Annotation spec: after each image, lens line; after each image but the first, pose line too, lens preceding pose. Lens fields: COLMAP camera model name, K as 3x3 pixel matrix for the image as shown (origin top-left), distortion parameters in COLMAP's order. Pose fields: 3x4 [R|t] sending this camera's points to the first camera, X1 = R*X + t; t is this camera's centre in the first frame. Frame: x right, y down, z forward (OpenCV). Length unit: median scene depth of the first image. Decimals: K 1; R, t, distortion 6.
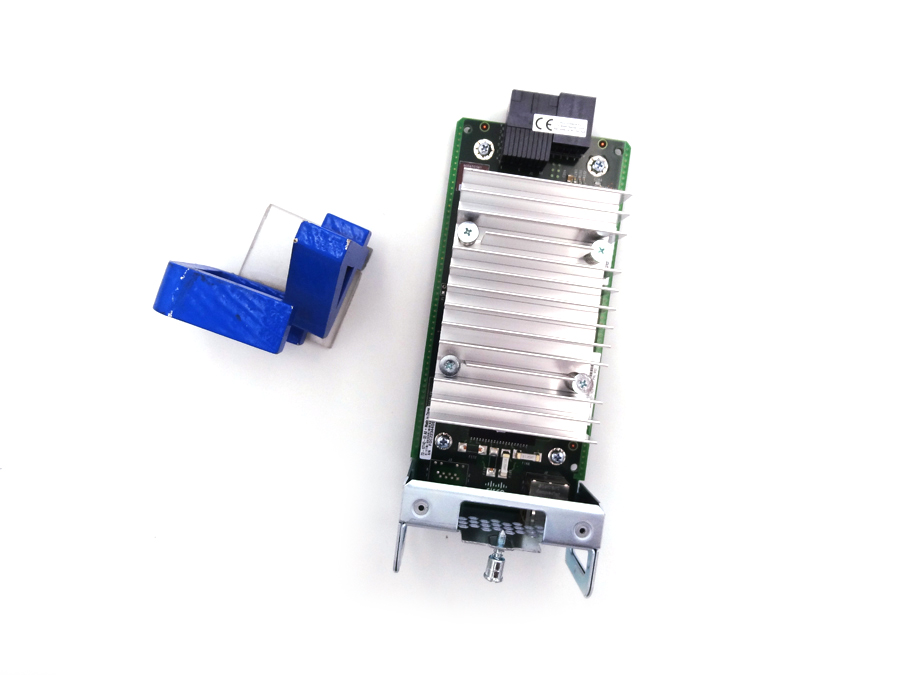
lens RADIAL K [[634.2, 0, 449.8], [0, 634.2, 337.4], [0, 0, 1]] dist [0.011337, 0.001637]
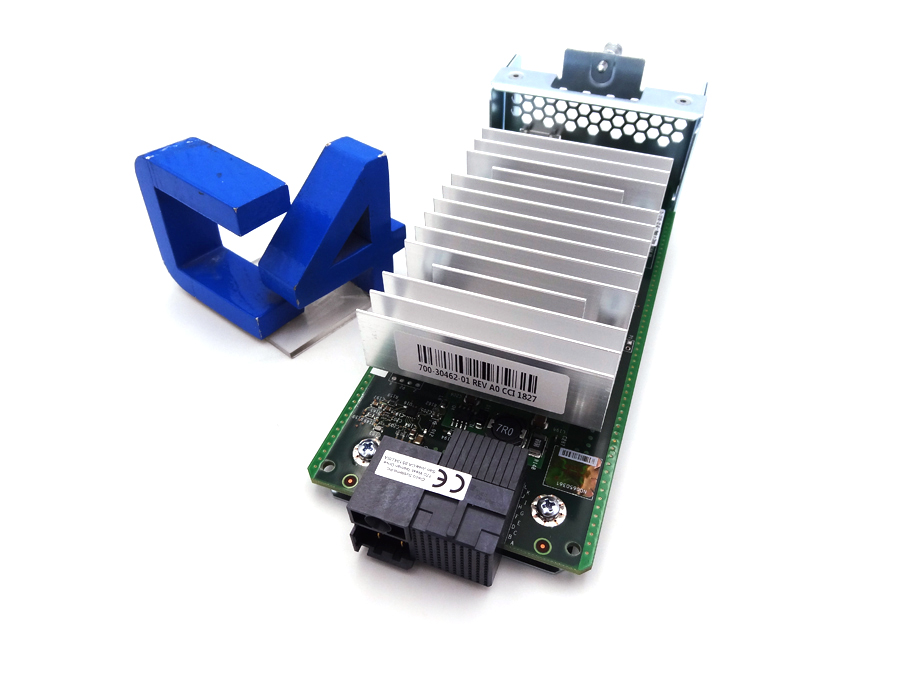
lens RADIAL K [[634.2, 0, 455.0], [0, 634.2, 337.6], [0, 0, 1]] dist [0.011337, 0.001637]
pose [[-0.975449, -0.150341, 0.160926, 0.071840], [0.219860, -0.706916, 0.672259, -0.624704], [0.012693, 0.691135, 0.722614, 0.500792]]
